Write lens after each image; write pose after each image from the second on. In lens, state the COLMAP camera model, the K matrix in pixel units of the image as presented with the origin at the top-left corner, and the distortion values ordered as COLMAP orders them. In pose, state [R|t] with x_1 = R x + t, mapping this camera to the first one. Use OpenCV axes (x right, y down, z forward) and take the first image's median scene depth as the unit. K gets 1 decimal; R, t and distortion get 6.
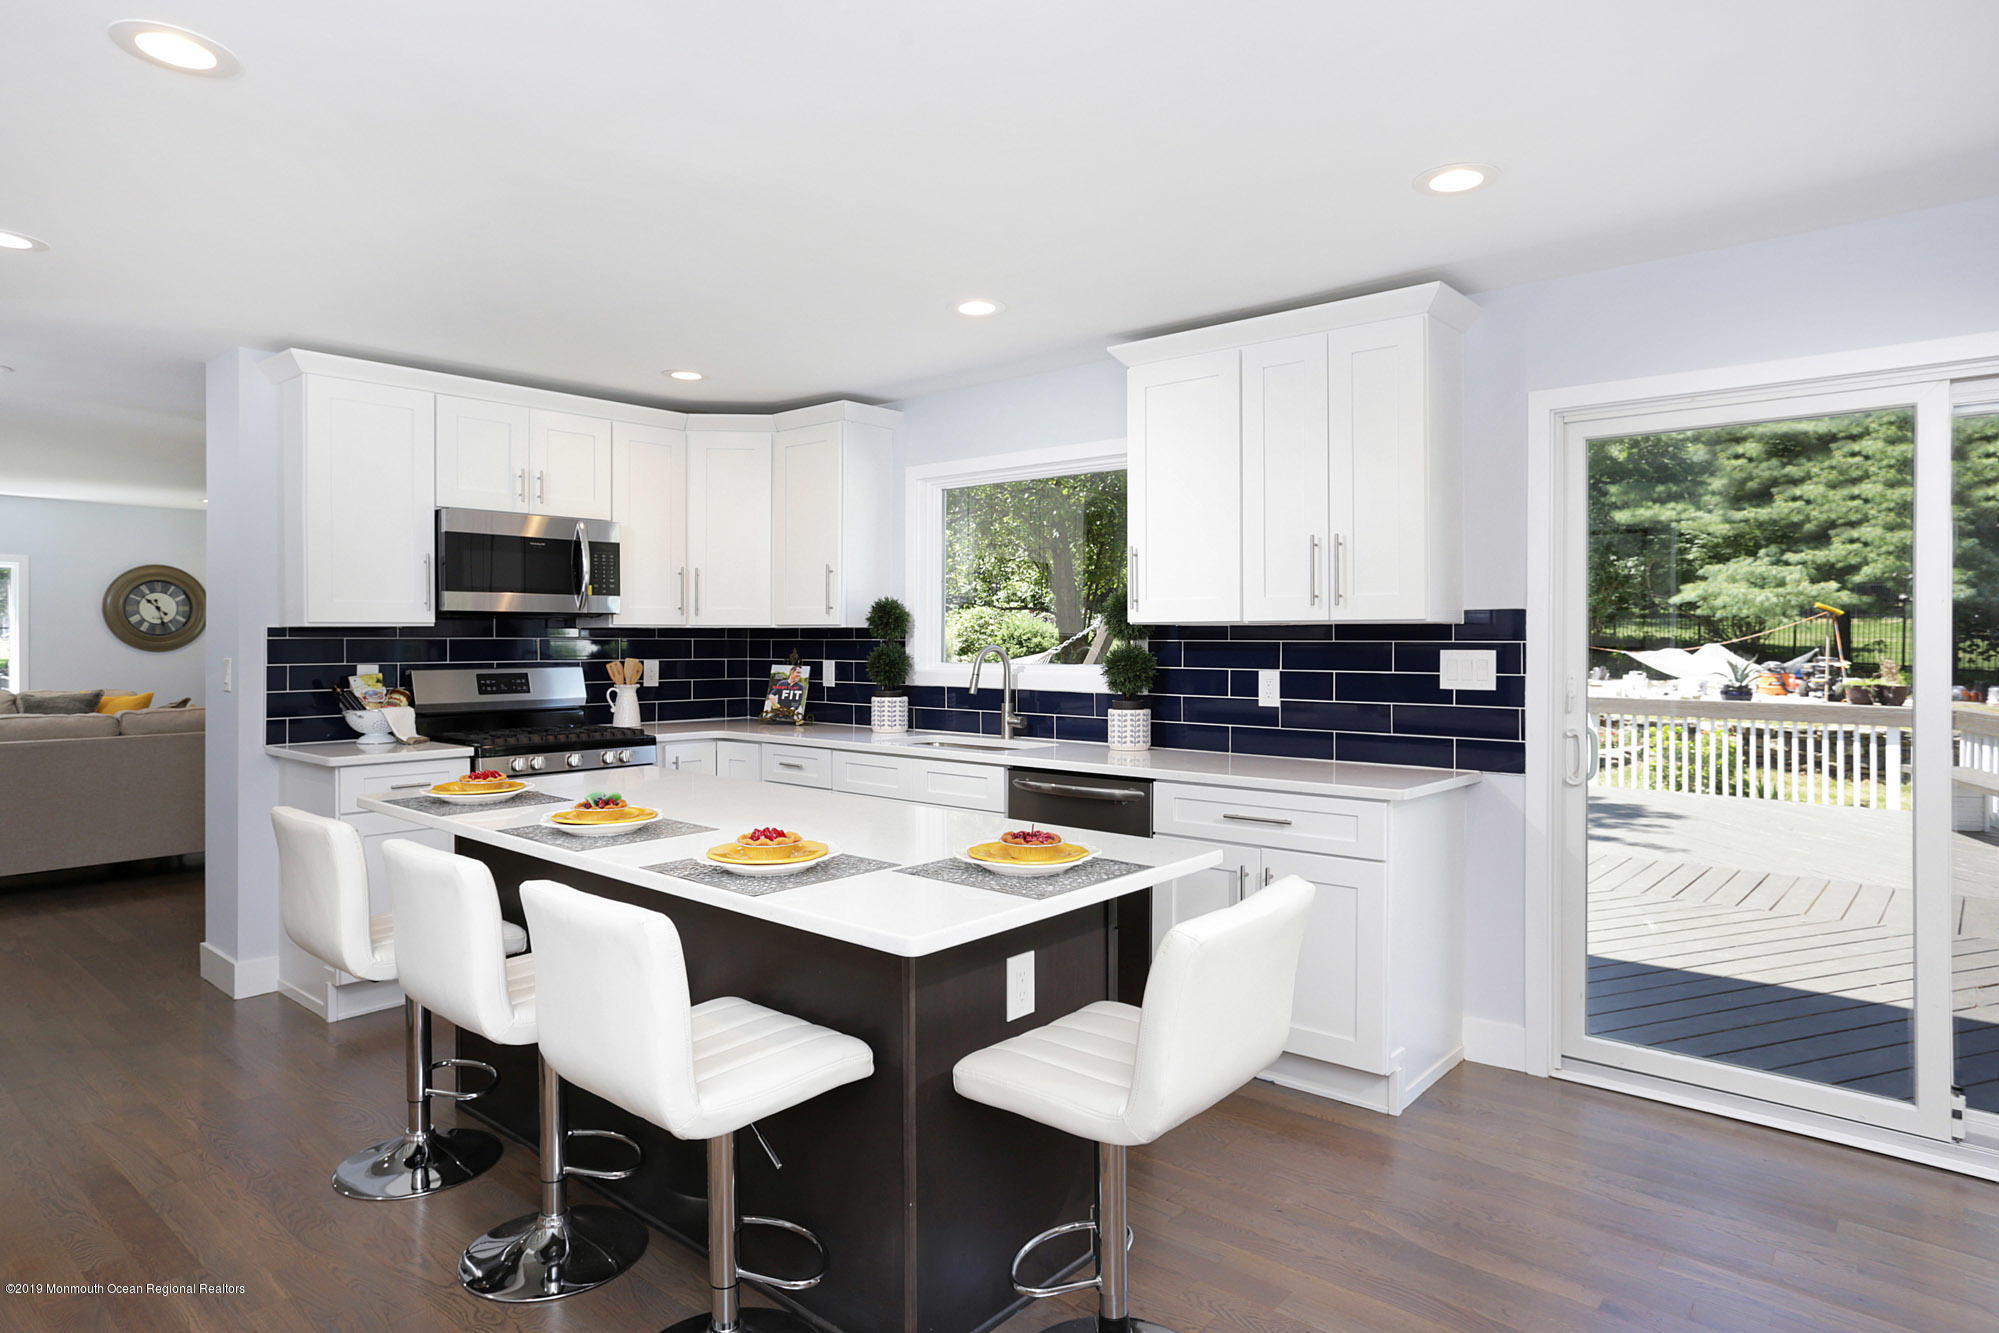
lens RADIAL K [[1232.4, 0, 999.5], [0, 1232.4, 666.5], [0, 0, 1]] dist [0.000095, 0.000066]
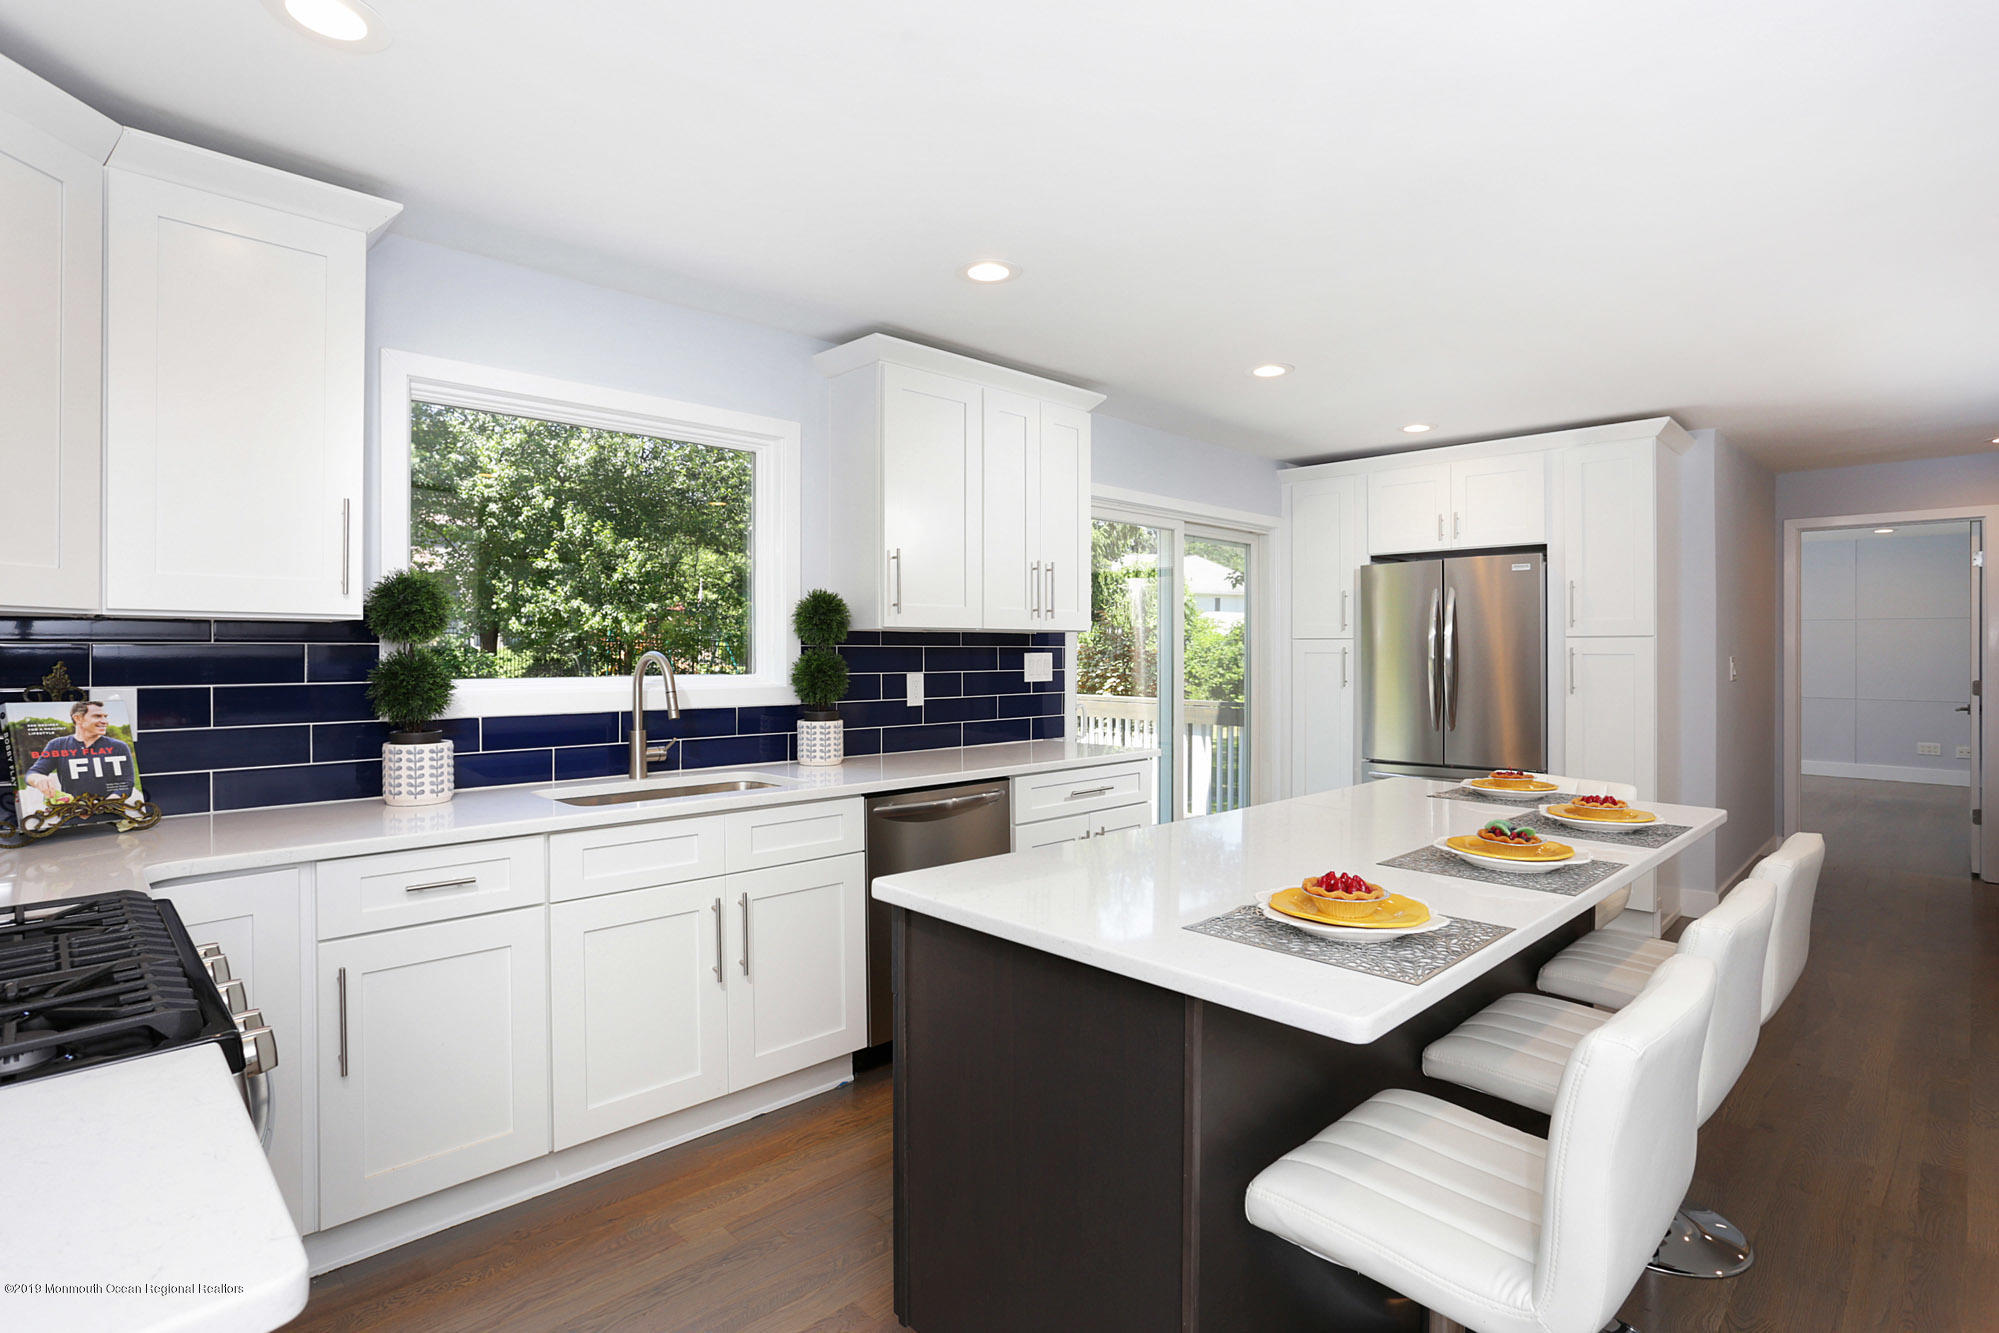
lens RADIAL K [[984.0, 0, 999.5], [0, 984.0, 666.5], [0, 0, 1]] dist [0.081350, 0.000078]
pose [[0.123339, -0.017939, 0.992202, -0.610851], [0.024411, 0.999589, 0.015038, -0.013292], [-0.992064, 0.022365, 0.123726, 0.770804]]
